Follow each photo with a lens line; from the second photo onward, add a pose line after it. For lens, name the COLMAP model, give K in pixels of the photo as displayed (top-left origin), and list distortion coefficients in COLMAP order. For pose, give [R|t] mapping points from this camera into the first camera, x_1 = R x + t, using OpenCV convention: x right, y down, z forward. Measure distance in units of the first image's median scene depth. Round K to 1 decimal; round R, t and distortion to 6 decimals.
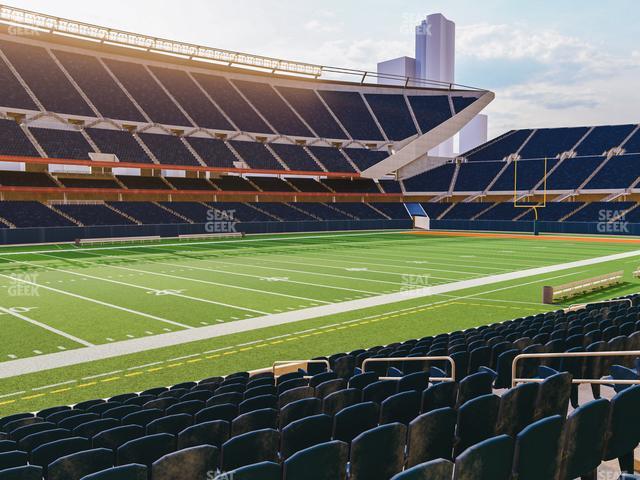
lens RADIAL K [[568.4, 0, 324.7], [0, 568.4, 240.4], [0, 0, 1]] dist [0.001183, -0.003440]
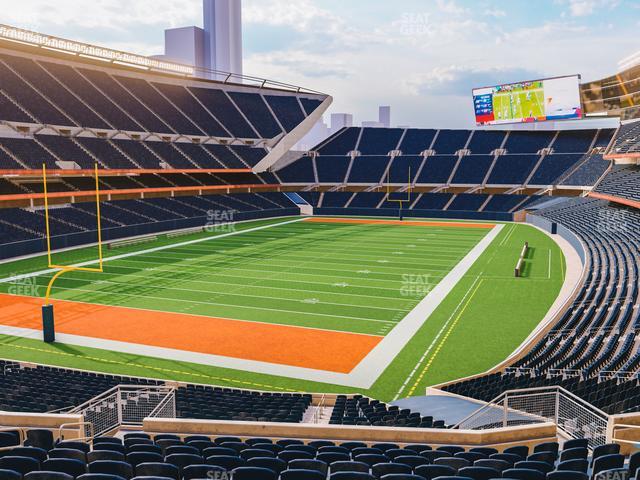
lens RADIAL K [[568.4, 0, 329.1], [0, 568.4, 237.1], [0, 0, 1]] dist [0.001183, -0.003440]
pose [[0.917626, -0.046236, 0.394746, -0.262054], [0.023128, 0.997739, 0.063100, -0.045329], [-0.396771, -0.048773, 0.916621, -0.170582]]
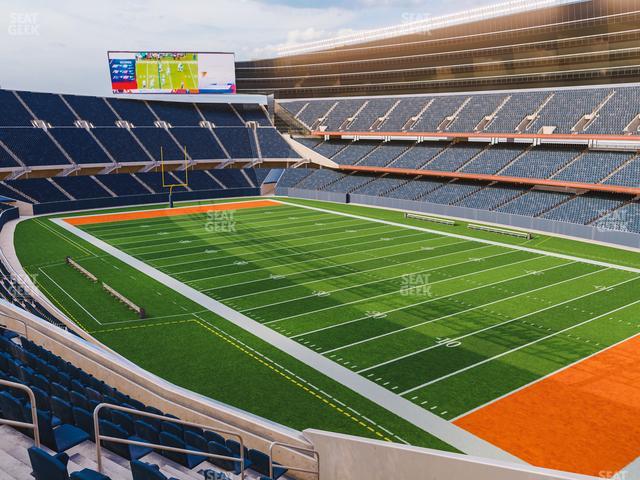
lens RADIAL K [[568.4, 0, 319.8], [0, 568.4, 235.5], [0, 0, 1]] dist [0.001183, -0.003440]
pose [[0.147288, -0.186432, 0.971365, -0.591761], [0.059379, 0.981971, 0.179464, -0.113528], [-0.987310, 0.031245, 0.155703, 0.361592]]
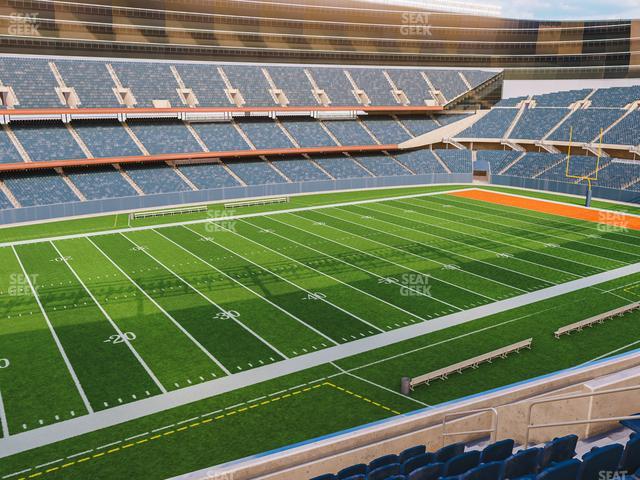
lens RADIAL K [[568.4, 0, 318.6], [0, 568.4, 241.0], [0, 0, 1]] dist [0.001183, -0.003440]
pose [[-0.975010, -0.055054, 0.215230, -0.116260], [0.012704, 0.953406, 0.301421, -0.150872], [-0.221796, 0.296623, -0.928882, 0.919653]]
